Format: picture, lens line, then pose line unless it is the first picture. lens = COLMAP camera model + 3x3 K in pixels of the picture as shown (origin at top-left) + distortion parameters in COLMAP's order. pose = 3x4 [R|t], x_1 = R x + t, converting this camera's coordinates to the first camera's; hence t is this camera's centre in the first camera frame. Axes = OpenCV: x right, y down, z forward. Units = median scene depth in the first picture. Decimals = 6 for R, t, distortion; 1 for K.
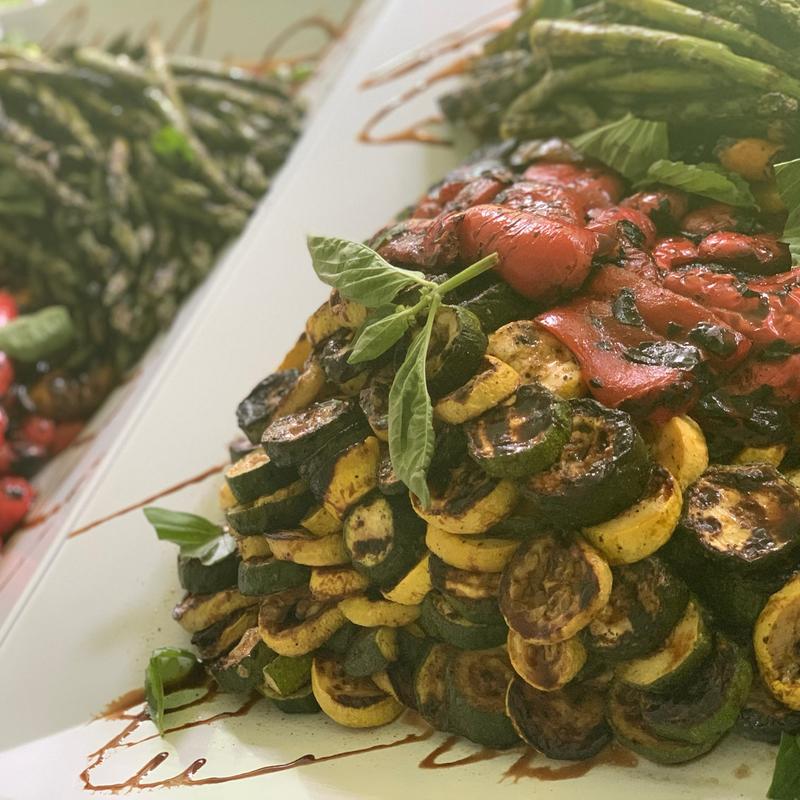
lens RADIAL K [[1674.2, 0, 398.0], [0, 1674.2, 400.2], [0, 0, 1]] dist [0.008646, 0.440934]
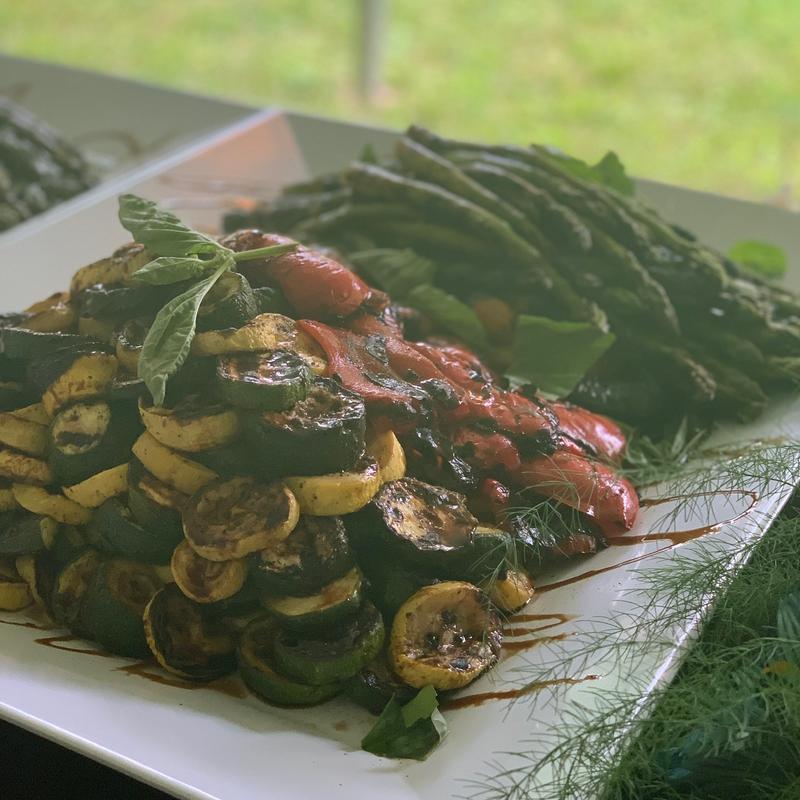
lens RADIAL K [[1674.2, 0, 398.0], [0, 1674.2, 400.2], [0, 0, 1]] dist [0.008646, 0.440934]
pose [[0.876622, 0.436587, 0.202301, -0.064920], [-0.364570, 0.877021, -0.312927, 0.333591], [-0.314043, 0.200566, 0.927982, -0.042005]]
